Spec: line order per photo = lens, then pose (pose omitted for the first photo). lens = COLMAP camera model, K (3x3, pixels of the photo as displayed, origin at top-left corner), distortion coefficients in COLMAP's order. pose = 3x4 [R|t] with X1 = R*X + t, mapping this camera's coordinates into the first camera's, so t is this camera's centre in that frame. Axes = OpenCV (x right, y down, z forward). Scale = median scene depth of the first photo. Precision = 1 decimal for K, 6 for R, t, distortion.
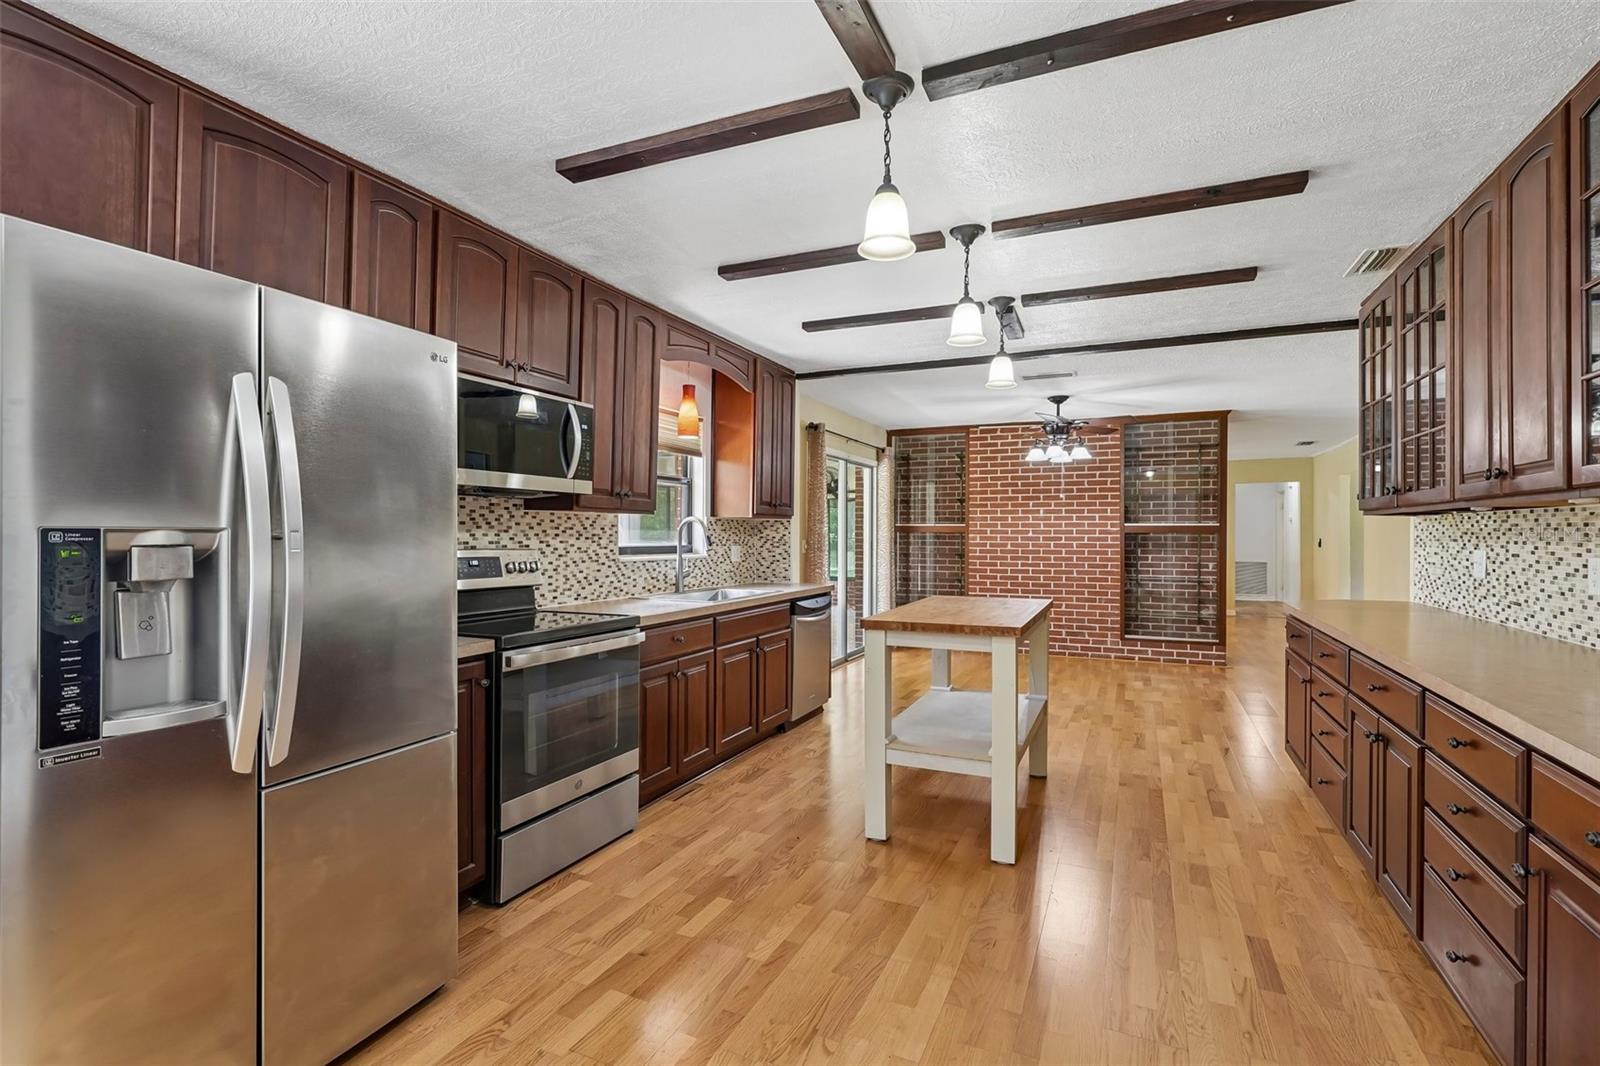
lens RADIAL K [[745.1, 0, 795.8], [0, 745.1, 529.4], [0, 0, 1]] dist [-0.008209, 0.003840]
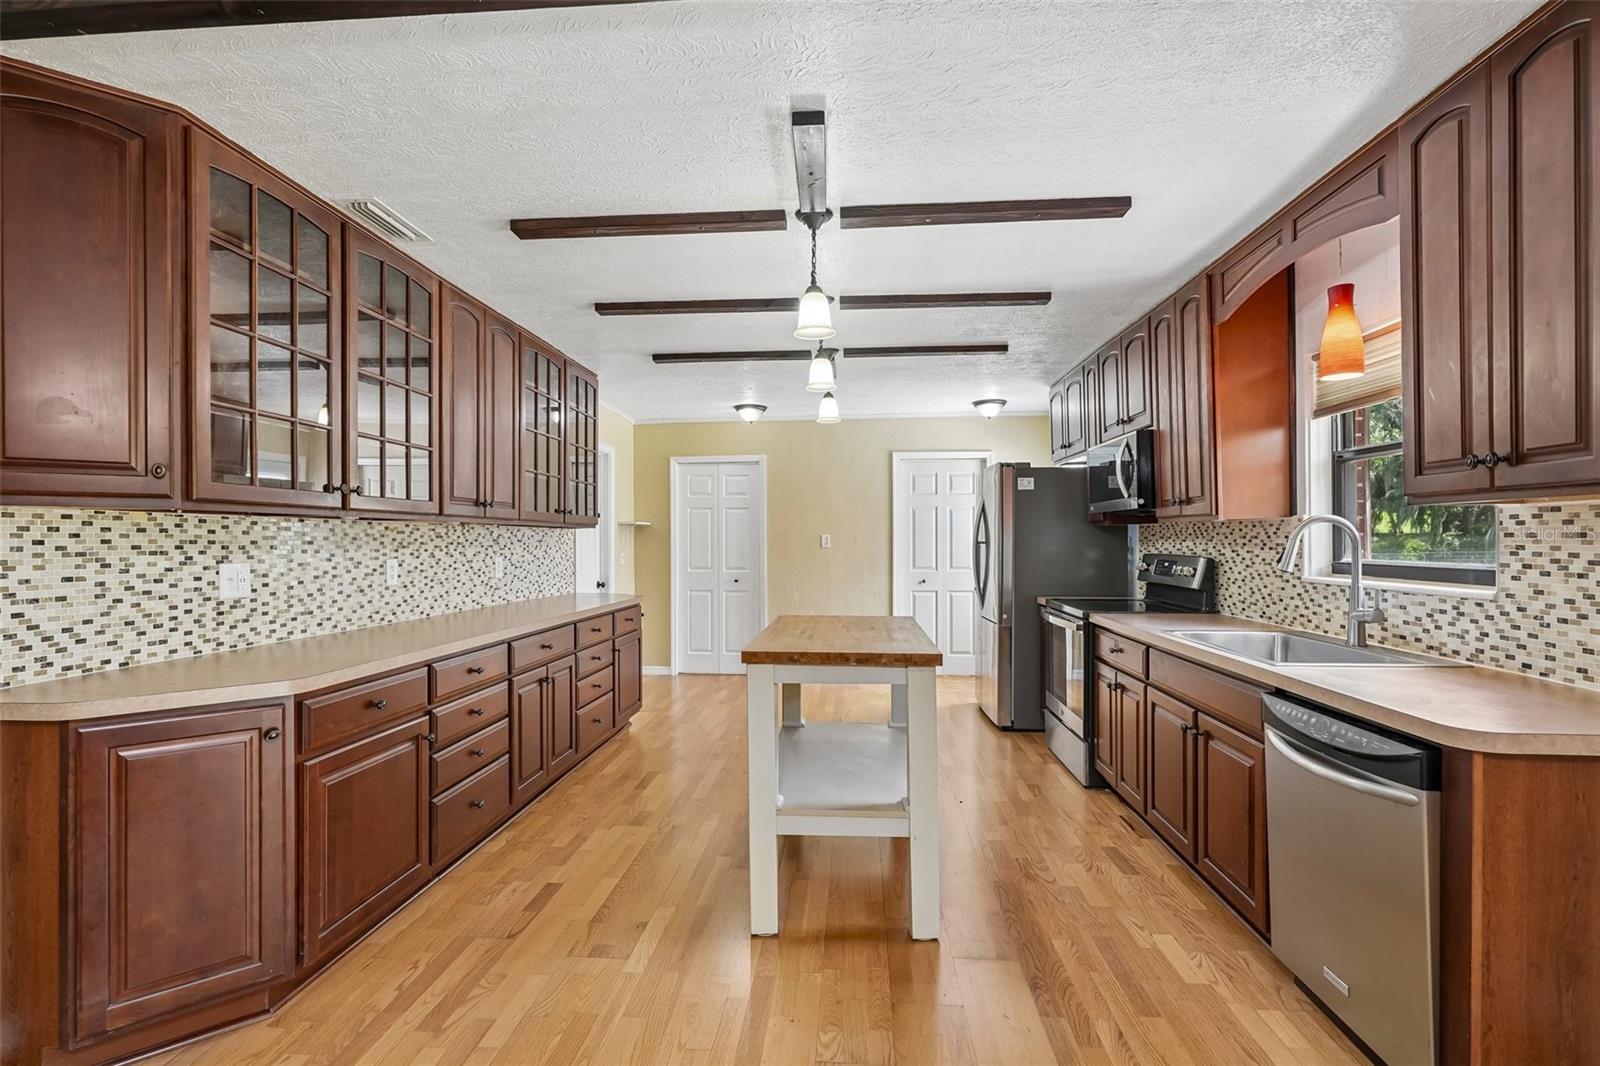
lens RADIAL K [[745.1, 0, 795.9], [0, 745.1, 545.9], [0, 0, 1]] dist [-0.008209, 0.003840]
pose [[-0.939253, 0.001464, -0.343222, 0.602466], [0.001080, 0.999999, 0.001310, 0.008491], [0.343224, 0.000860, -0.939253, 1.866330]]
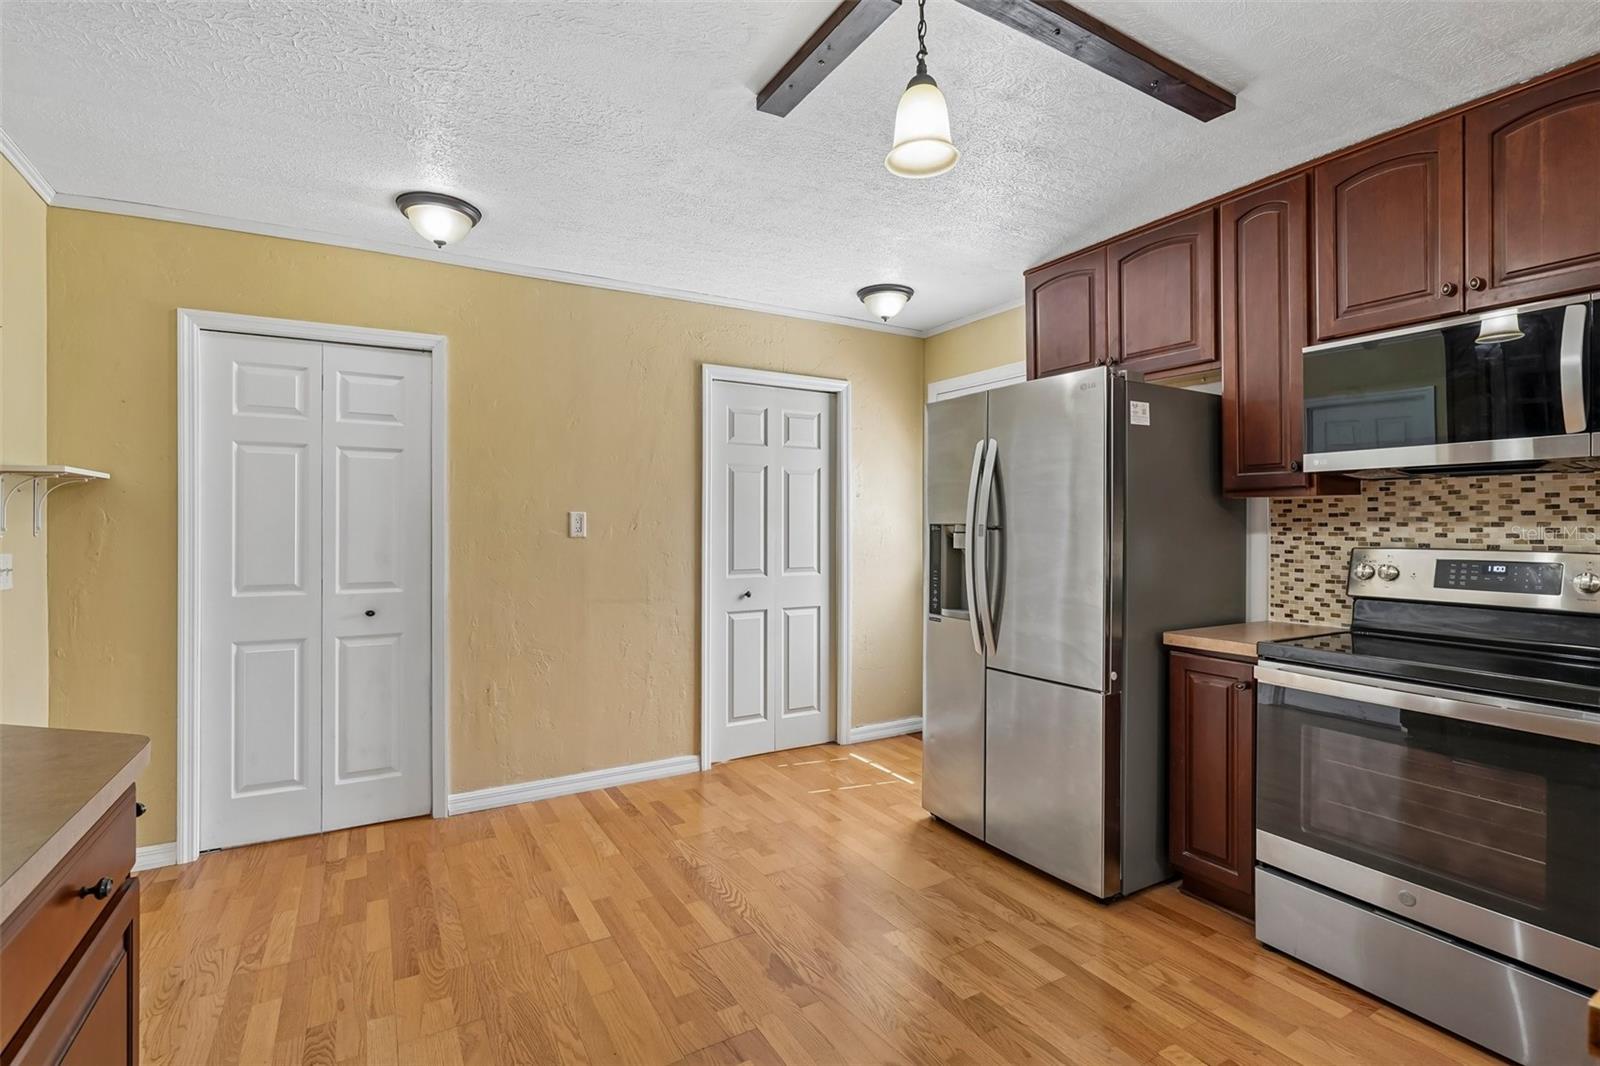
lens RADIAL K [[745.1, 0, 801.3], [0, 745.1, 527.9], [0, 0, 1]] dist [-0.008209, 0.003840]
pose [[-0.575988, -0.001124, -0.817457, 0.485385], [0.001077, 0.999997, -0.002134, 0.005605], [0.817458, -0.002109, -0.575985, 0.792242]]
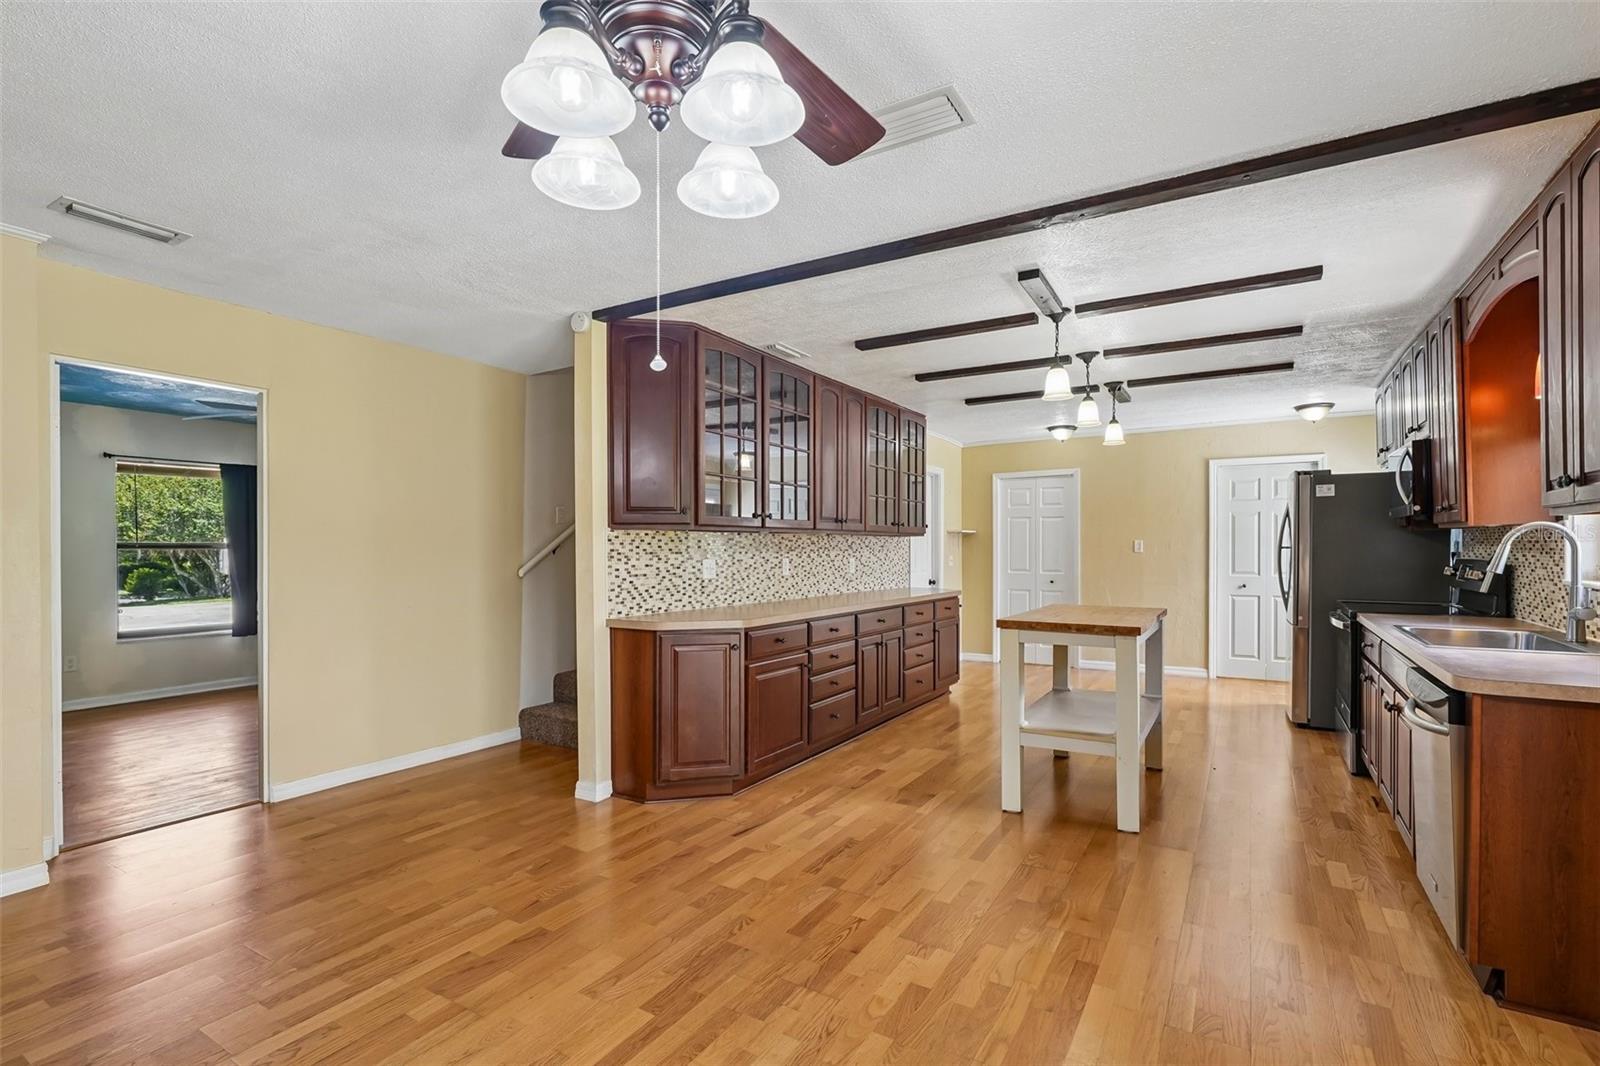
lens RADIAL K [[745.1, 0, 797.8], [0, 745.1, 557.1], [0, 0, 1]] dist [-0.008209, 0.003840]
pose [[-0.993453, -0.001441, 0.114229, 0.567884], [-0.000415, 0.999959, 0.009005, 0.010759], [-0.114237, 0.008899, -0.993414, 2.272755]]
